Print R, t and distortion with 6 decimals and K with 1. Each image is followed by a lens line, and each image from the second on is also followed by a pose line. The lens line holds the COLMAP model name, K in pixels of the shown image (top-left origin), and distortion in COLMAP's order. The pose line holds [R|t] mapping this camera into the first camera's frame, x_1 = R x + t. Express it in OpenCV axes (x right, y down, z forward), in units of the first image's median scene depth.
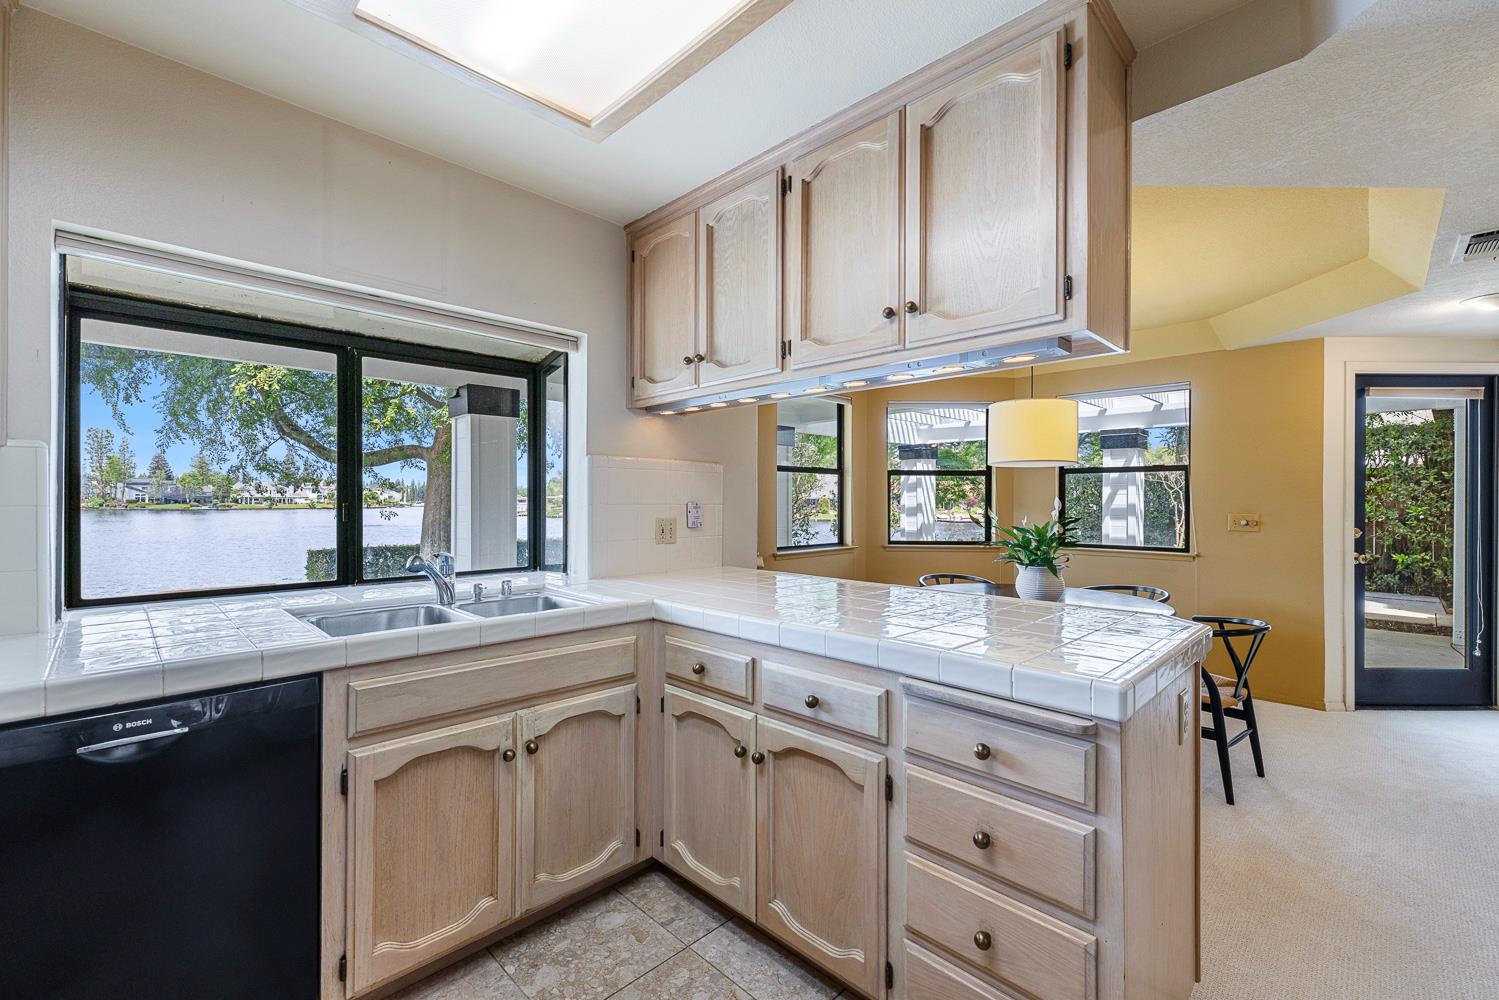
lens RADIAL K [[637.3, 0, 743.0], [0, 637.3, 500.8], [0, 0, 1]] dist [0.001612, 0.000553]
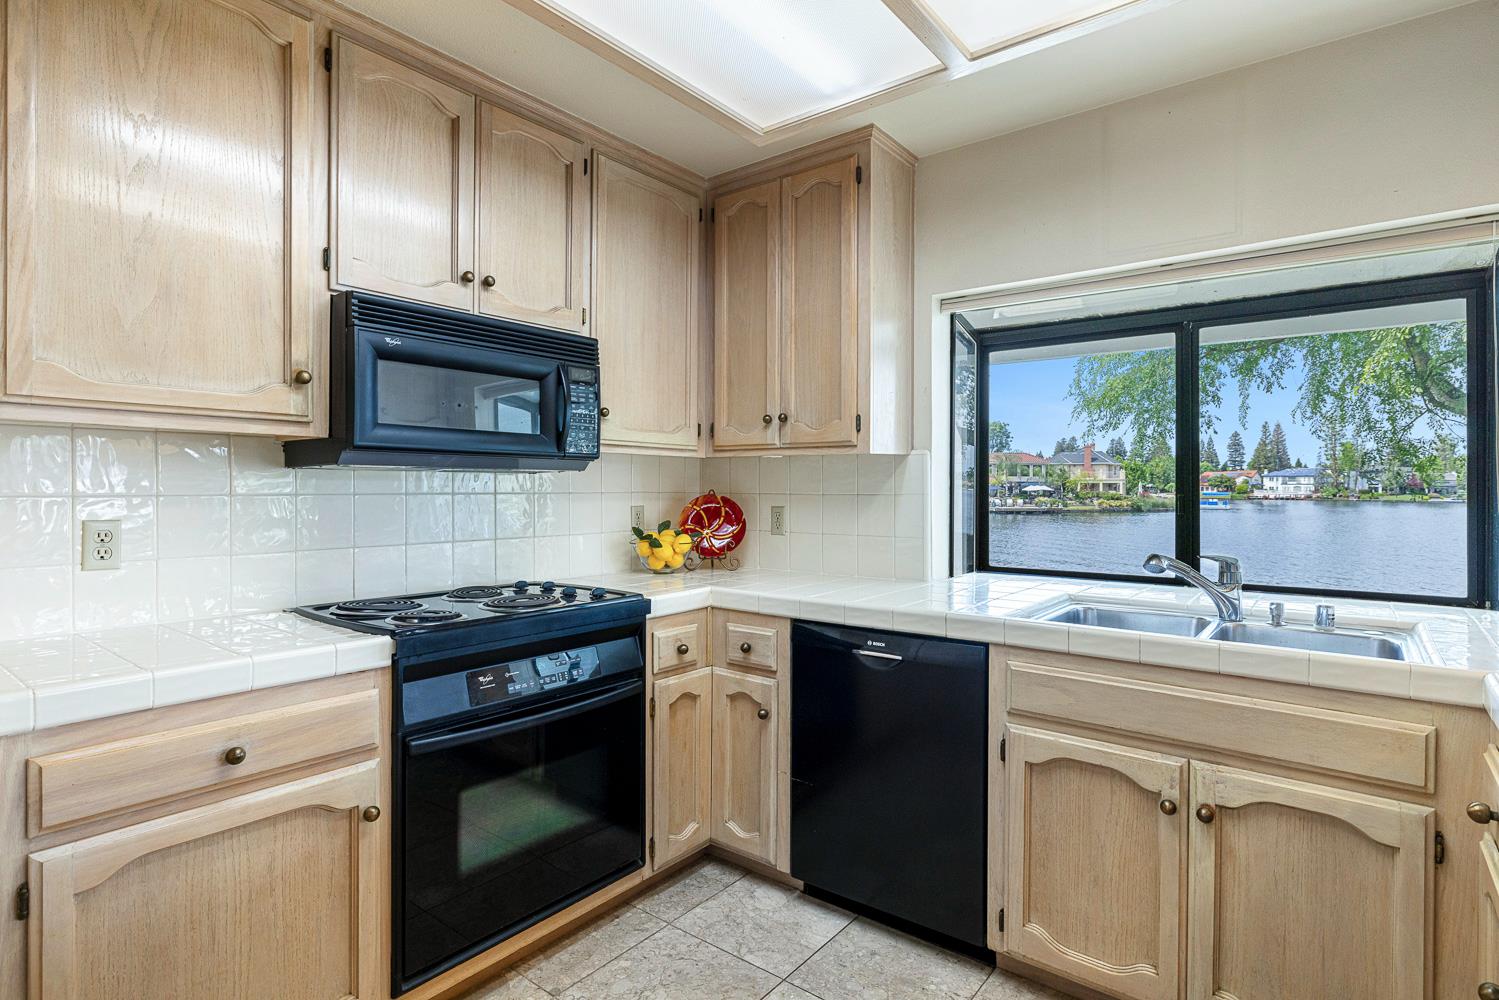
lens RADIAL K [[759.9, 0, 745.4], [0, 759.9, 492.2], [0, 0, 1]] dist [0.001887, 0.000011]
pose [[0.121105, 0.004555, -0.992629, 0.483580], [-0.002970, 0.999987, 0.004226, -0.002931], [0.992635, 0.002436, 0.121117, 0.321253]]
